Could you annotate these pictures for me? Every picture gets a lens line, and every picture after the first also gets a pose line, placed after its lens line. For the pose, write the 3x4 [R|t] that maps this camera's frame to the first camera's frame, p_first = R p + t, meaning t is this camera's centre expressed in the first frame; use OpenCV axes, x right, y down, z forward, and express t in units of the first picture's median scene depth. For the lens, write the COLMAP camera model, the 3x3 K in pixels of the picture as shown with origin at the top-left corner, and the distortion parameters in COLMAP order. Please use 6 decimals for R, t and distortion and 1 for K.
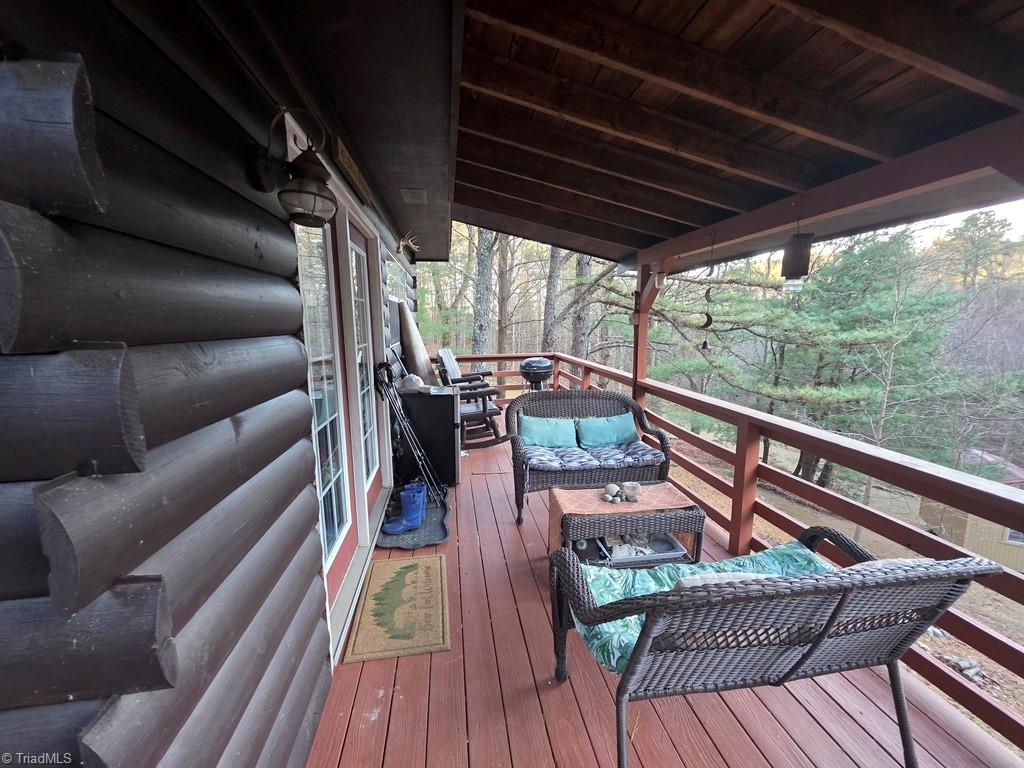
lens RADIAL K [[408.6, 0, 511.6], [0, 408.6, 382.4], [0, 0, 1]] dist [0.003459, -0.000157]
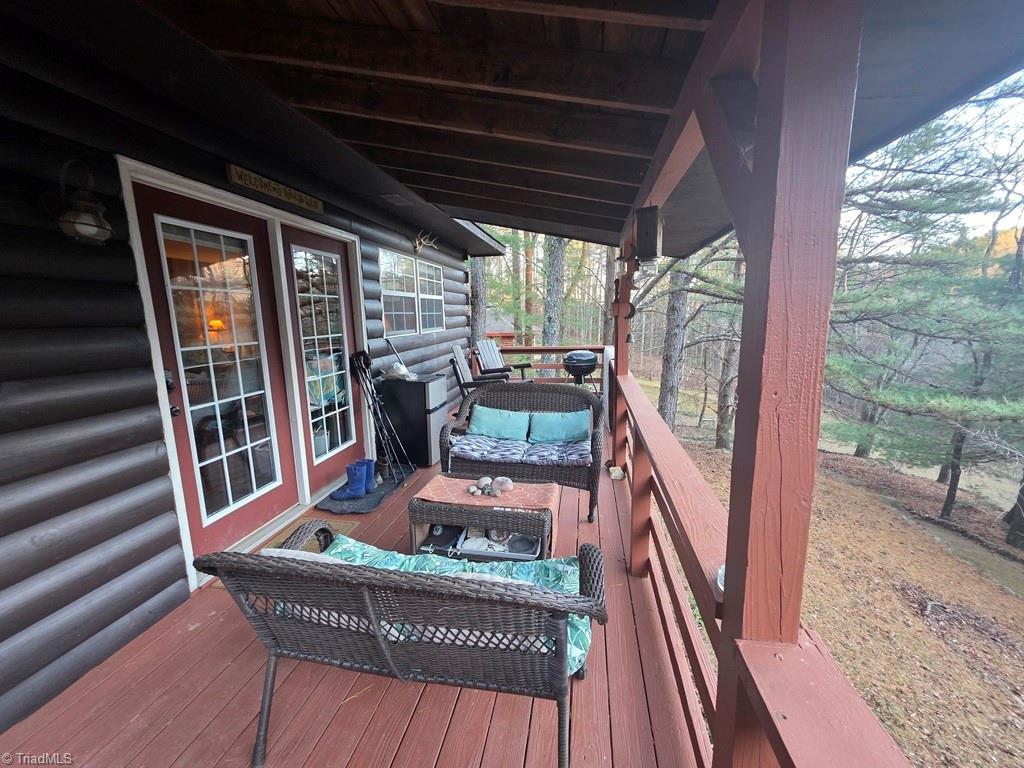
lens RADIAL K [[408.6, 0, 511.2], [0, 408.6, 383.5], [0, 0, 1]] dist [0.003459, -0.000157]
pose [[0.944645, 0.045305, -0.324951, 0.474485], [-0.038165, 0.998870, 0.028317, -0.007122], [0.325867, -0.014347, 0.945307, 0.063129]]
